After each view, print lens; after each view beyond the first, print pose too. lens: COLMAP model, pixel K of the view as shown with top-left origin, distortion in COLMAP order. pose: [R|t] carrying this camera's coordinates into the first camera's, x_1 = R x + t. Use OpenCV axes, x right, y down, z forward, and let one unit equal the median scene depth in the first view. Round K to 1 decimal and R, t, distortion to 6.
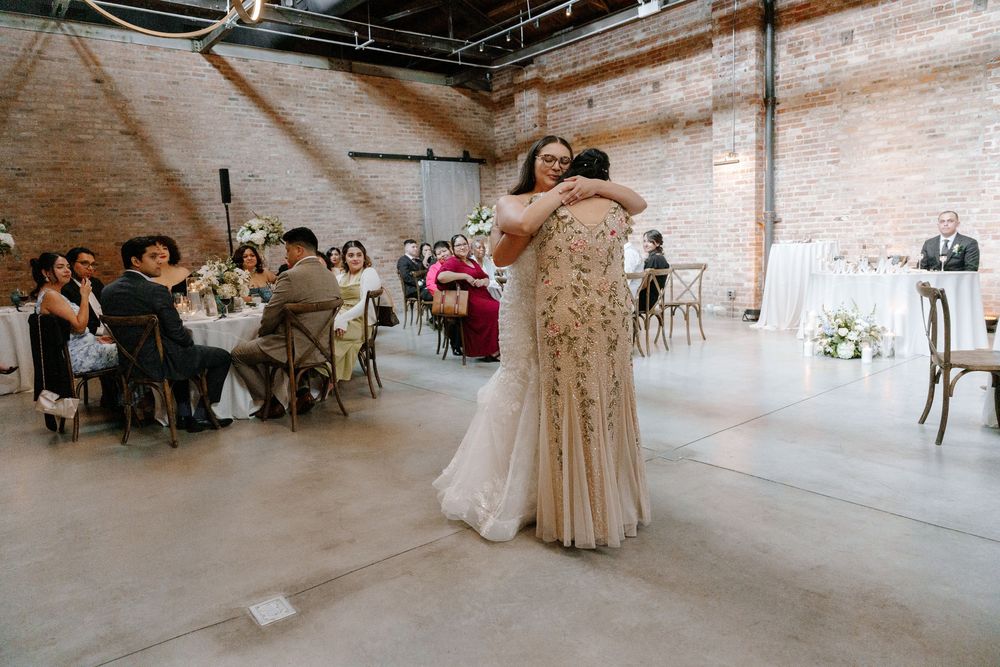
lens RADIAL K [[671.9, 0, 500.0], [0, 671.9, 333.5], [0, 0, 1]] dist [0.054050, -0.000149]
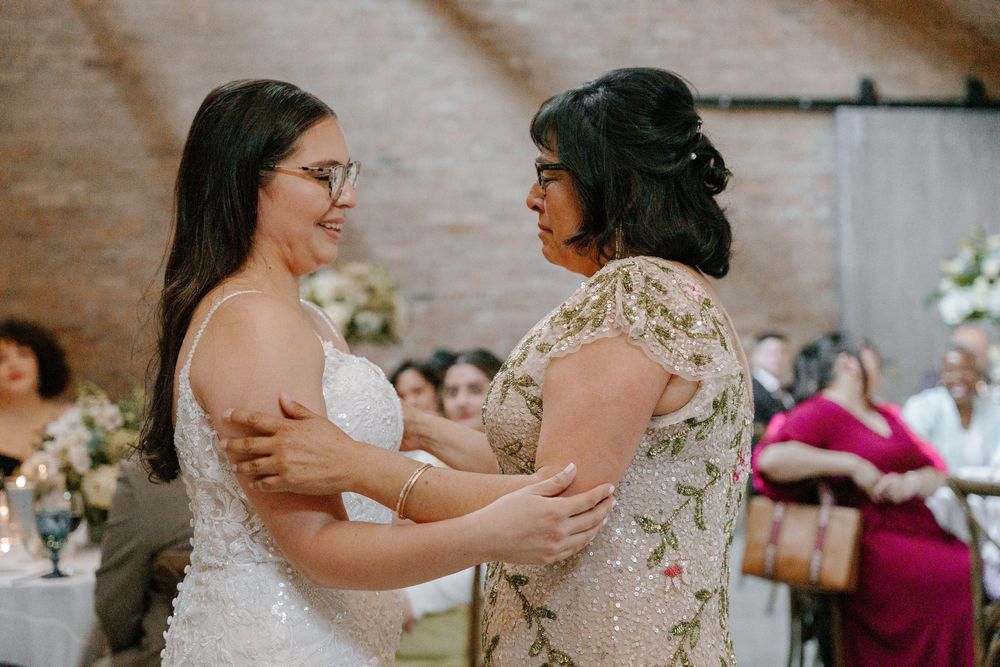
lens RADIAL K [[1717.4, 0, 500.0], [0, 1717.4, 333.5], [0, 0, 1]] dist [0.217241, -0.000481]
pose [[0.938523, 0.024345, -0.344358, 0.046732], [-0.067416, 0.991230, -0.113662, -0.027191], [0.338570, 0.129889, 0.931933, 0.117099]]
